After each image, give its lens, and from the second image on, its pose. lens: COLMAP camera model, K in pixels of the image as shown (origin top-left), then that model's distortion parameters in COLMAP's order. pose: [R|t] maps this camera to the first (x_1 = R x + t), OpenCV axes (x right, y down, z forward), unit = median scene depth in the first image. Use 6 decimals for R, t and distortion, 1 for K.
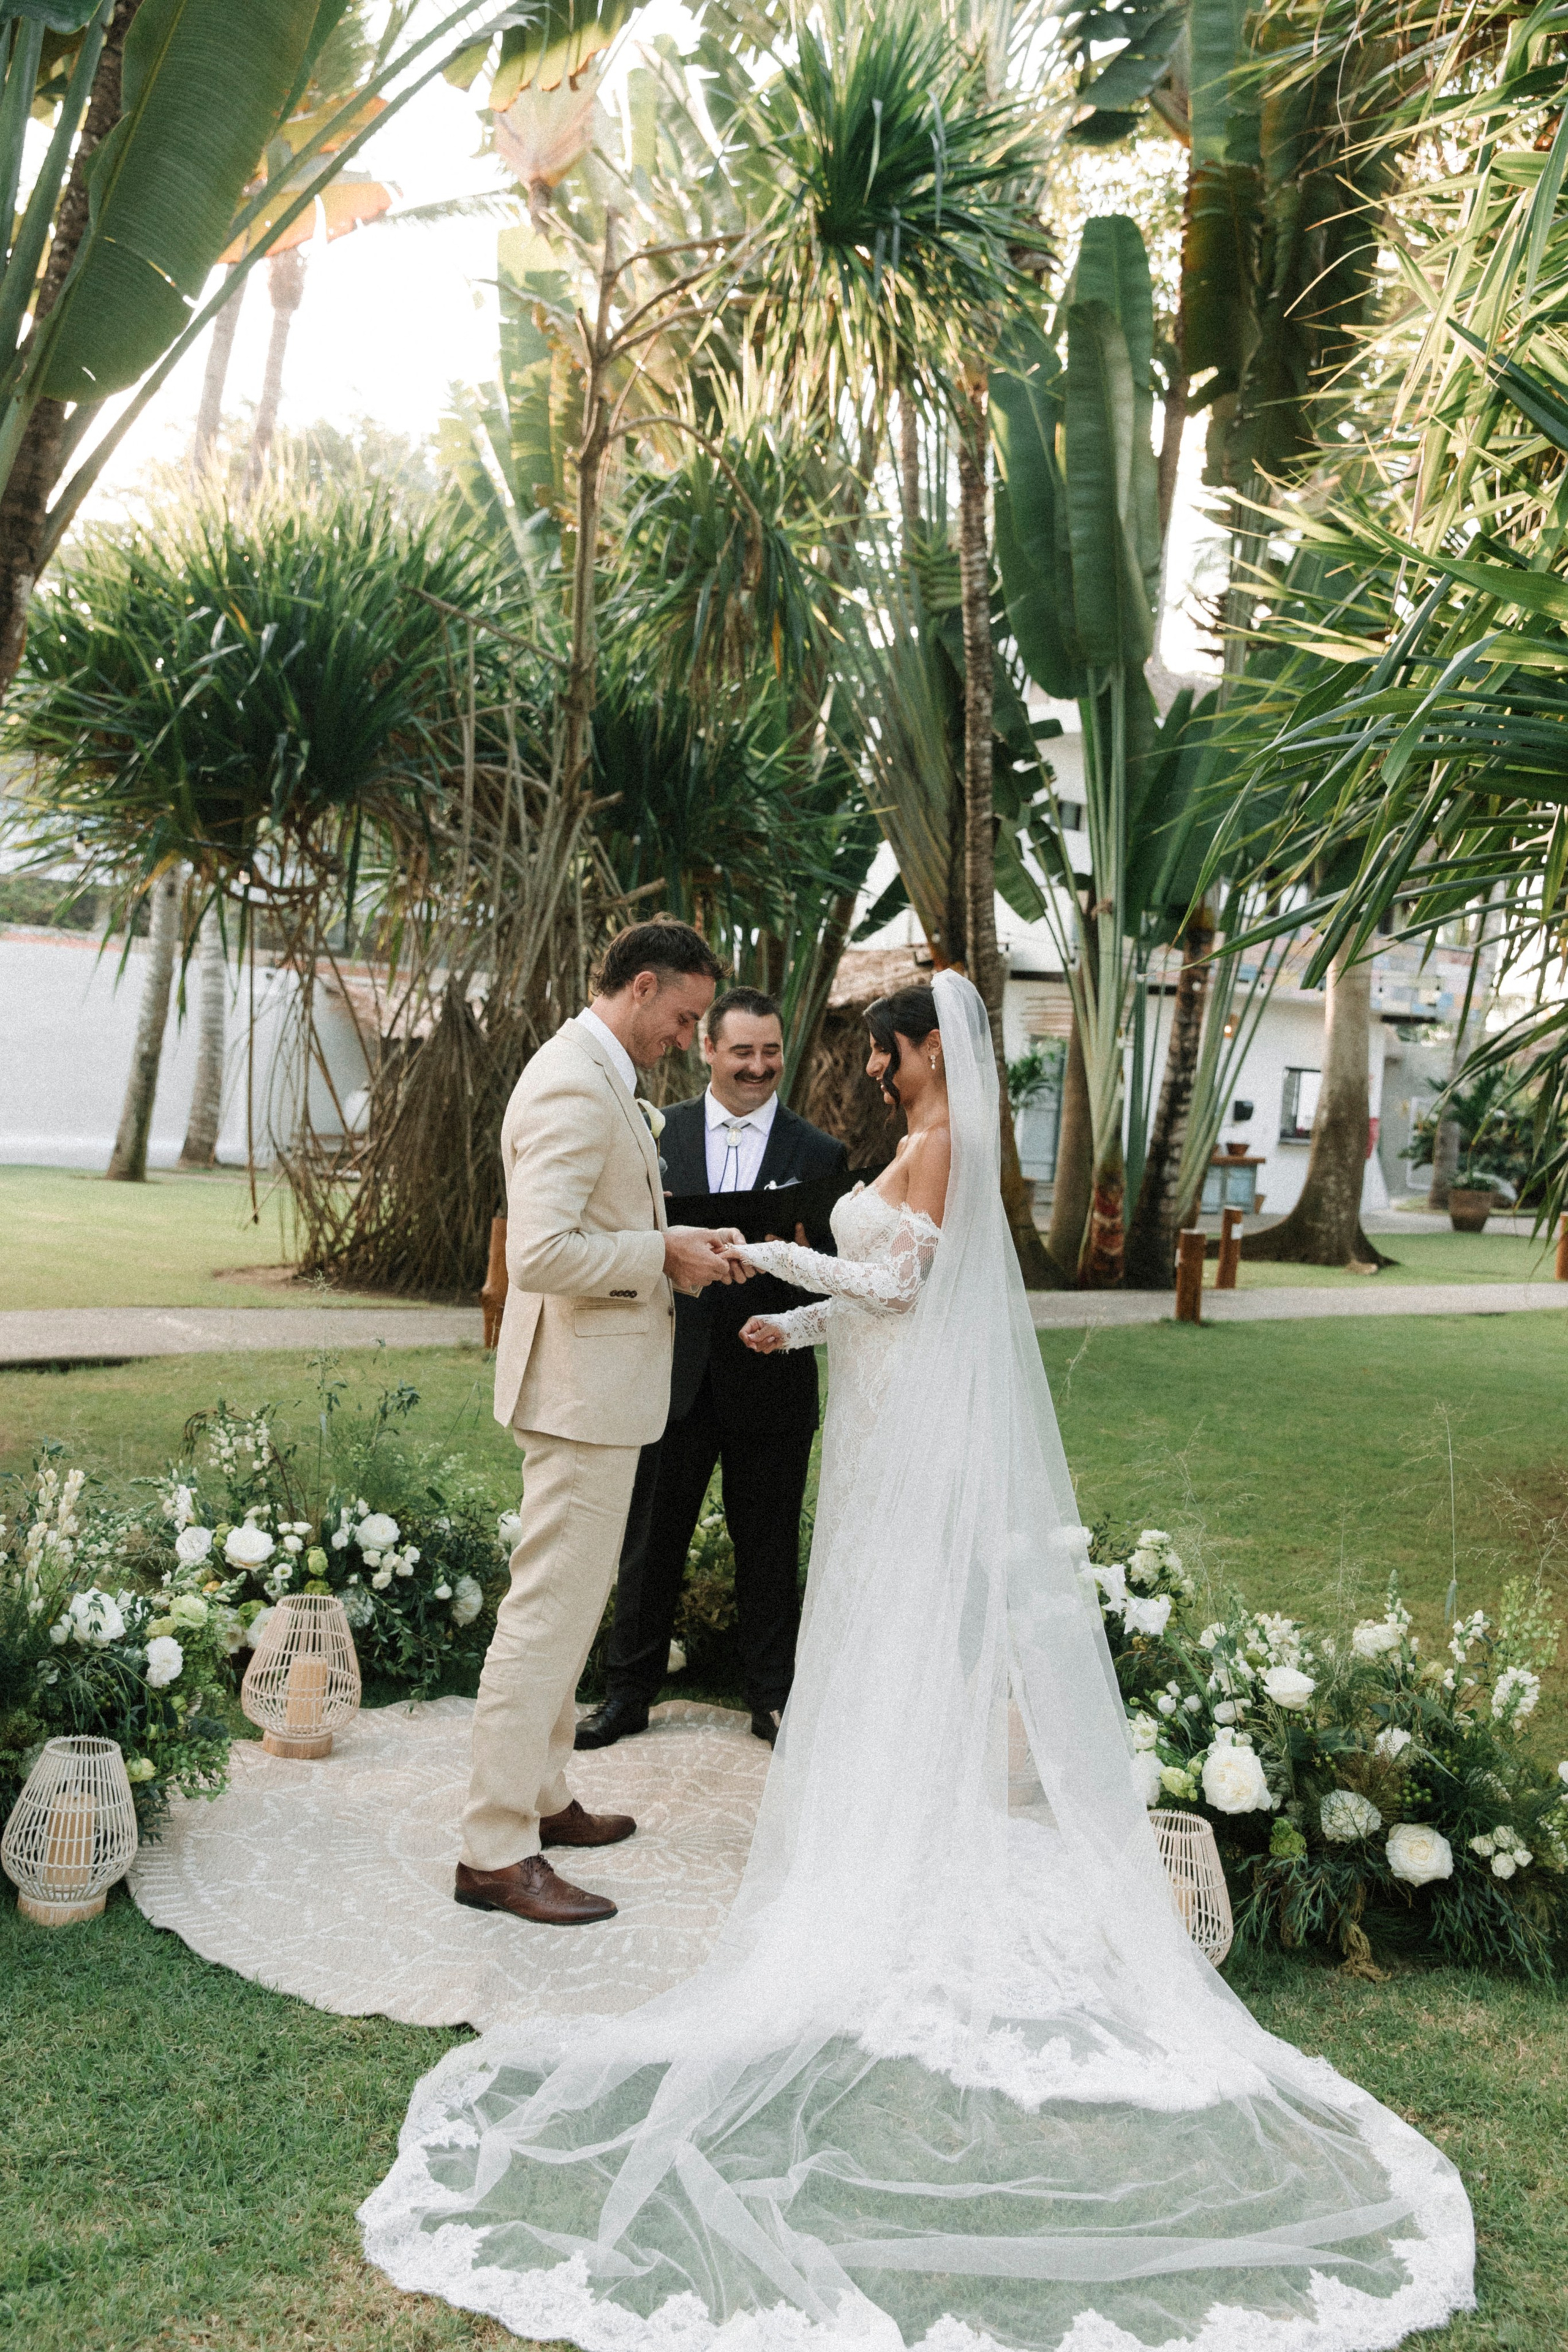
lens RADIAL K [[2309.5, 0, 792.1], [0, 2309.5, 1192.1], [0, 0, 1]] dist [0.175602, 0.000000]
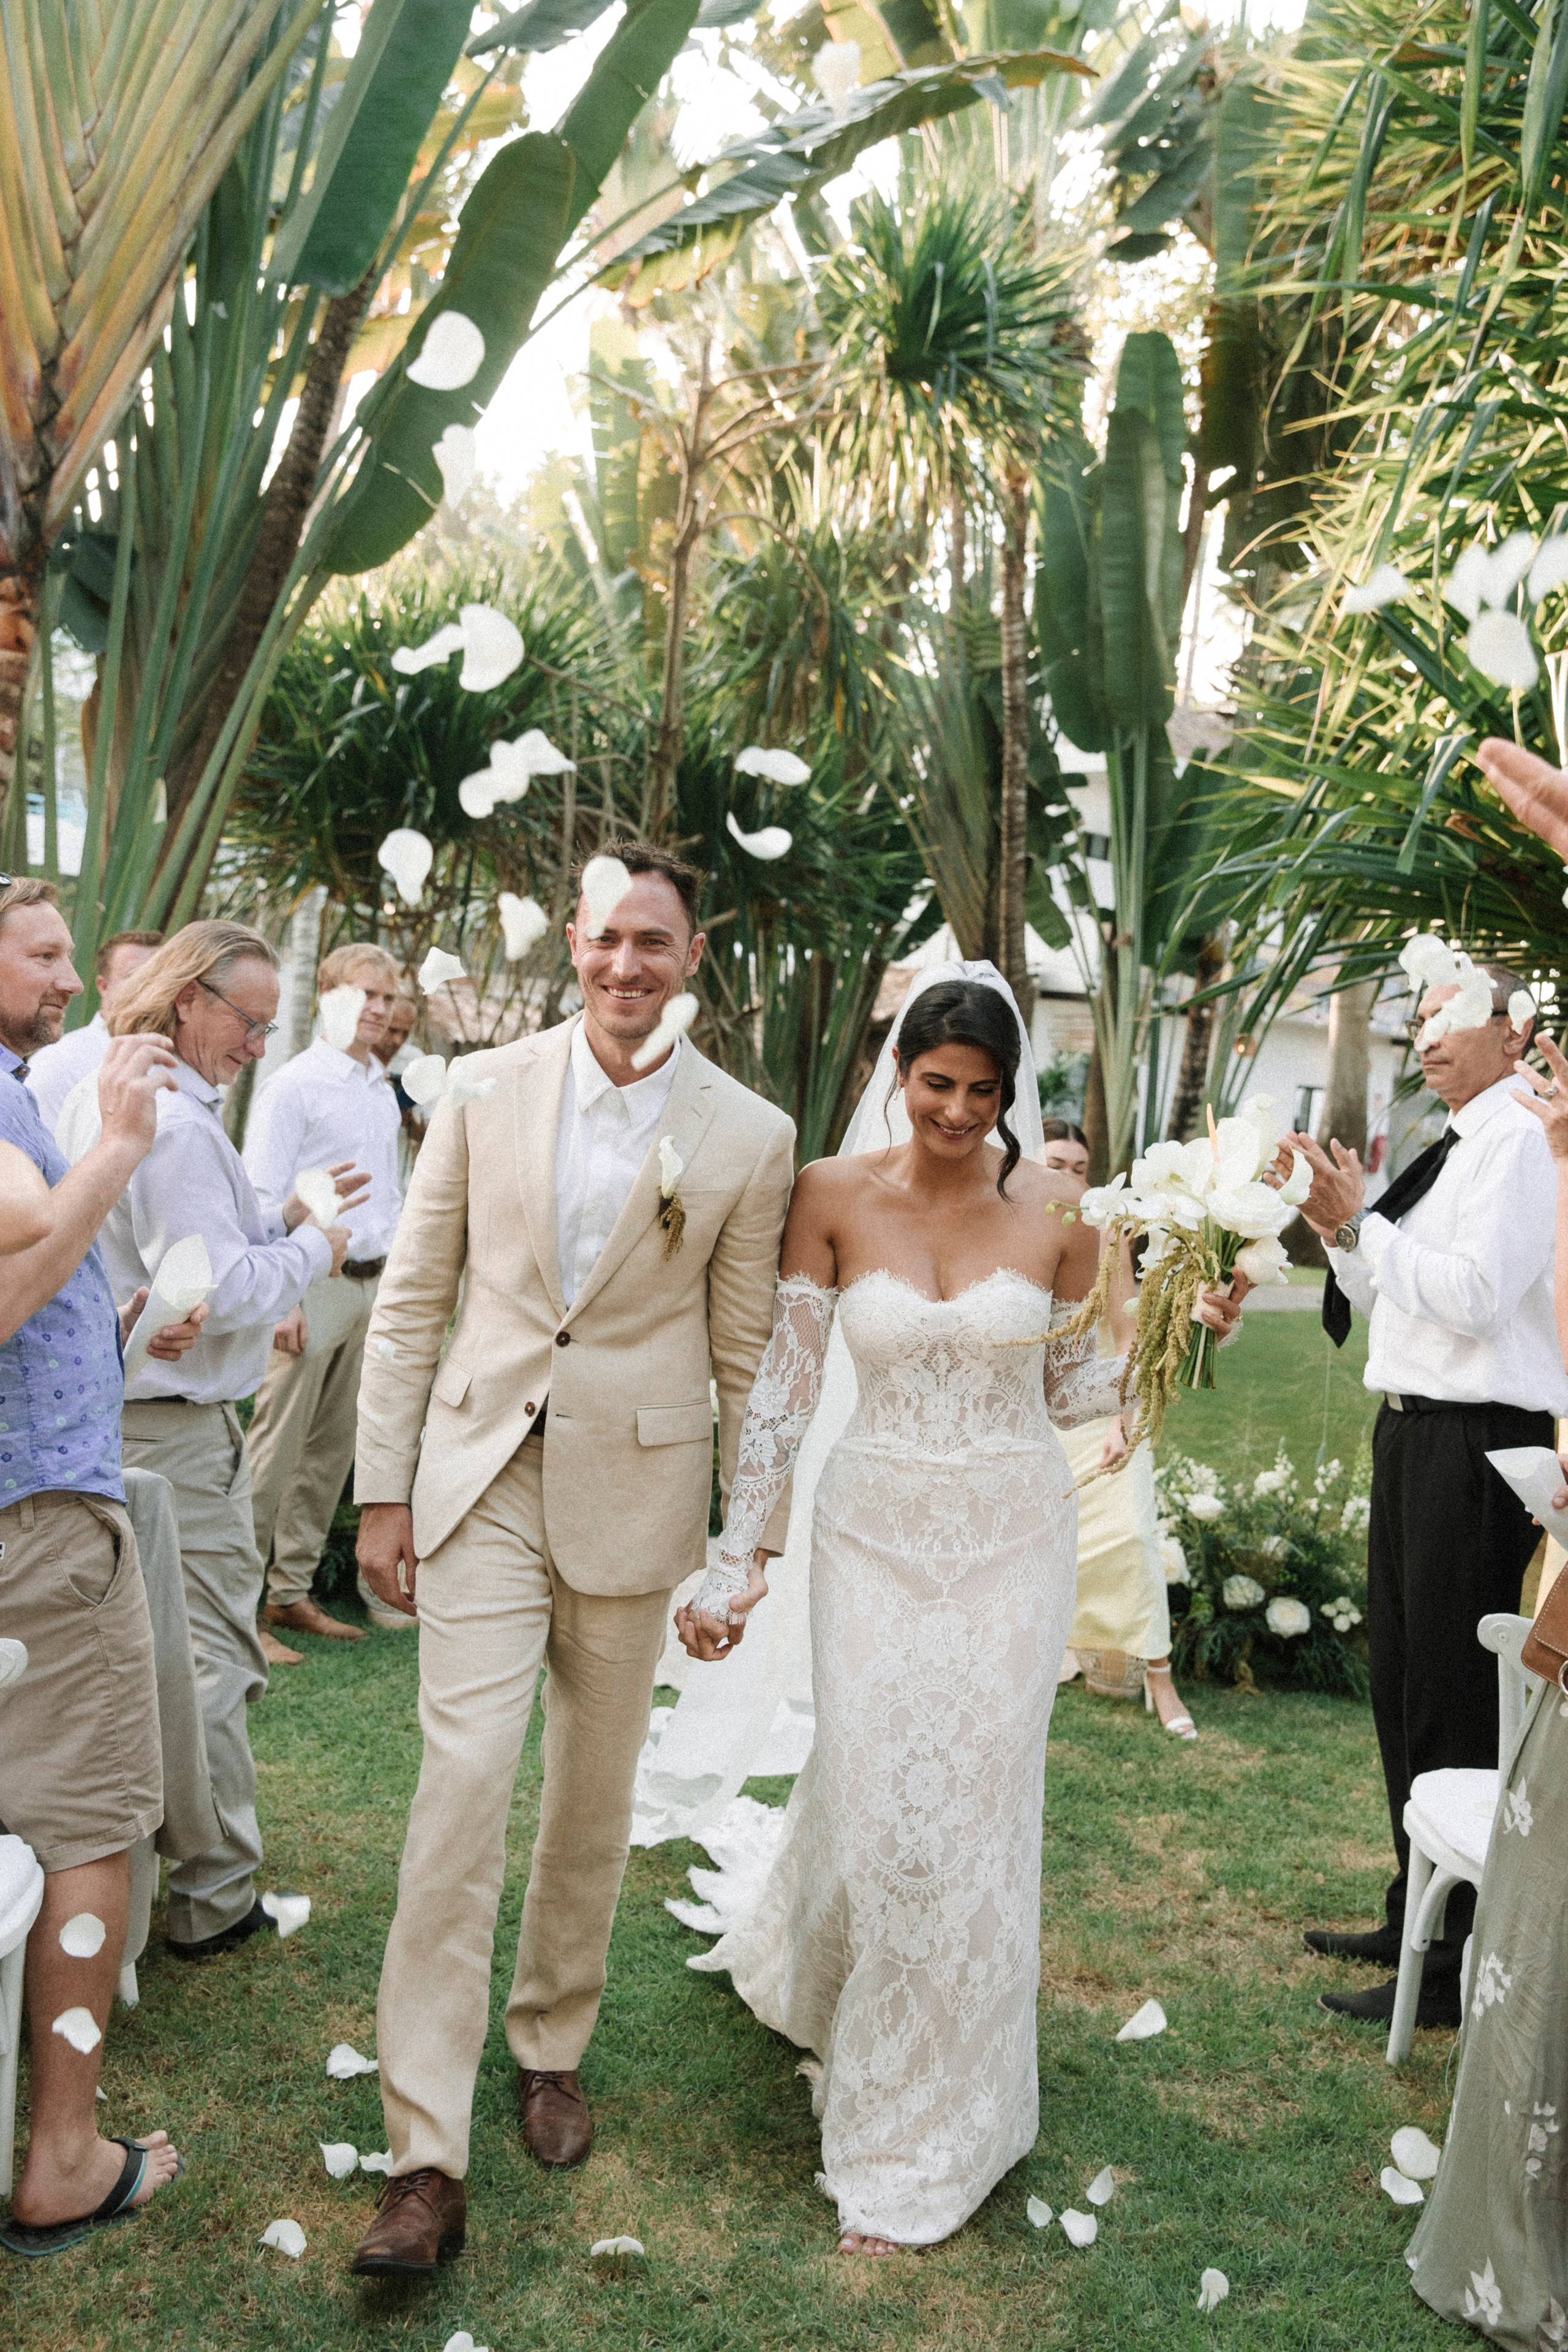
lens RADIAL K [[2309.5, 0, 767.1], [0, 2309.5, 1159.0], [0, 0, 1]] dist [0.175602, 0.000000]
pose [[0.999465, 0.023144, -0.023130, -0.010190], [-0.023521, 0.999593, -0.016153, 0.005627], [0.022747, 0.016688, 0.999602, -0.134052]]
